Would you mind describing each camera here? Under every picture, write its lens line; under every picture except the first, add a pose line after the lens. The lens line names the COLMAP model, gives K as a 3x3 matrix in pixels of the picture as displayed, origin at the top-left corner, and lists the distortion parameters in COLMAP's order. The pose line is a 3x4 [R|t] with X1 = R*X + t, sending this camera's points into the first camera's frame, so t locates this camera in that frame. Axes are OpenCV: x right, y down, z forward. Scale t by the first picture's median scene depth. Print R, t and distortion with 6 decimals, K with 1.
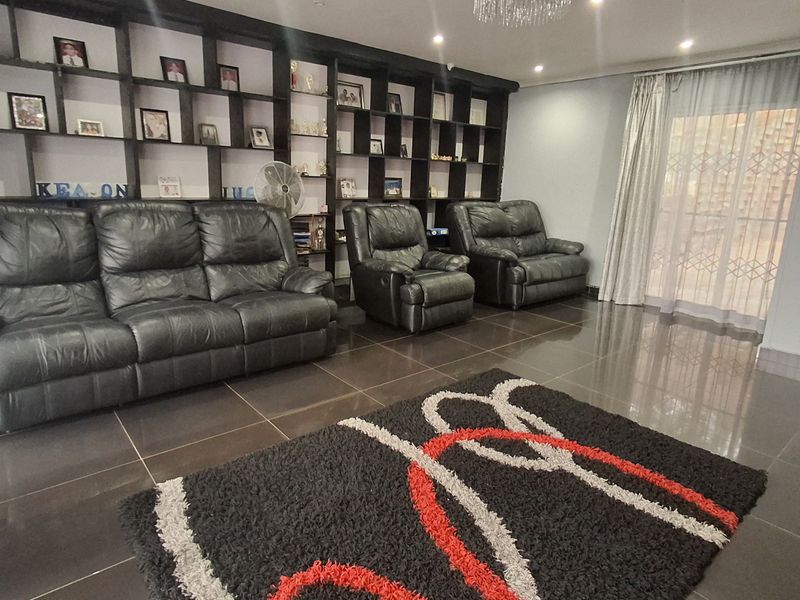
lens RADIAL K [[487.9, 0, 400.1], [0, 487.9, 282.2], [0, 0, 1]] dist [0.000330, 0.004210]
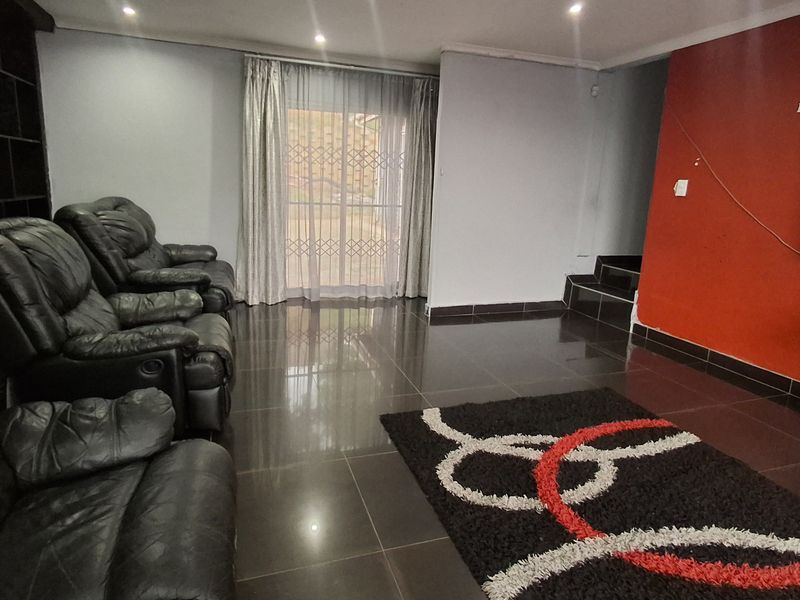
lens RADIAL K [[489.1, 0, 401.4], [0, 489.1, 279.0], [0, 0, 1]] dist [0.002463, -0.000467]
pose [[0.369093, -0.197373, 0.908193, -0.509728], [0.168824, 0.975171, 0.143318, -0.161596], [-0.913930, 0.100427, 0.393250, 0.681311]]
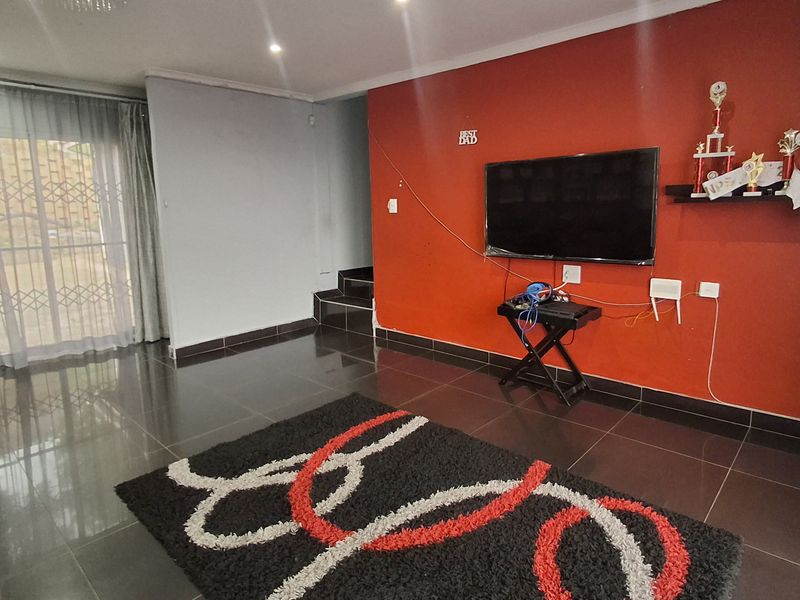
lens RADIAL K [[487.9, 0, 400.1], [0, 487.9, 282.2], [0, 0, 1]] dist [0.000330, 0.004210]
pose [[-0.111433, -0.185517, 0.976302, -0.517832], [0.226149, 0.951911, 0.206694, -0.168107], [-0.967698, 0.243823, -0.064120, 0.622052]]
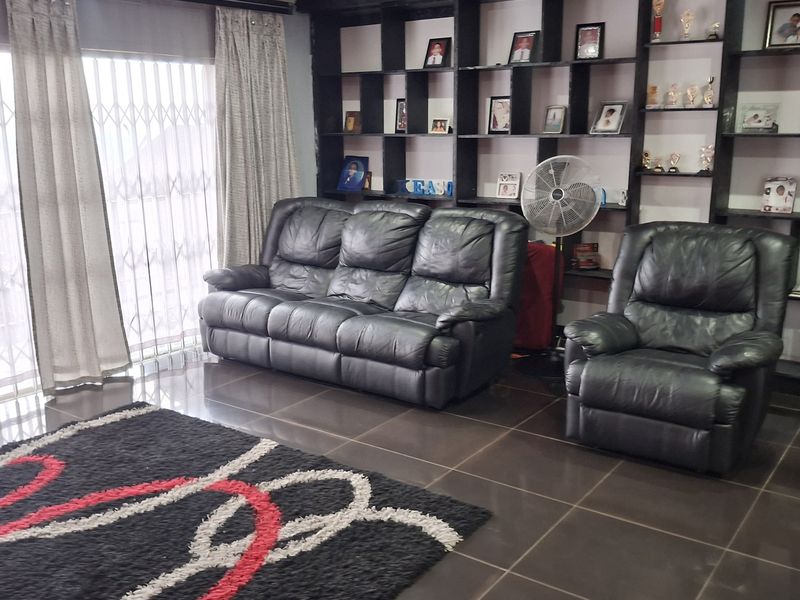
lens RADIAL K [[785.9, 0, 391.9], [0, 785.9, 313.0], [0, 0, 1]] dist [0.171610, -0.386595]
pose [[0.228282, 0.190119, -0.954852, 1.128959], [-0.191918, 0.970292, 0.147310, -0.192768], [0.954492, 0.149625, 0.257987, 0.644215]]
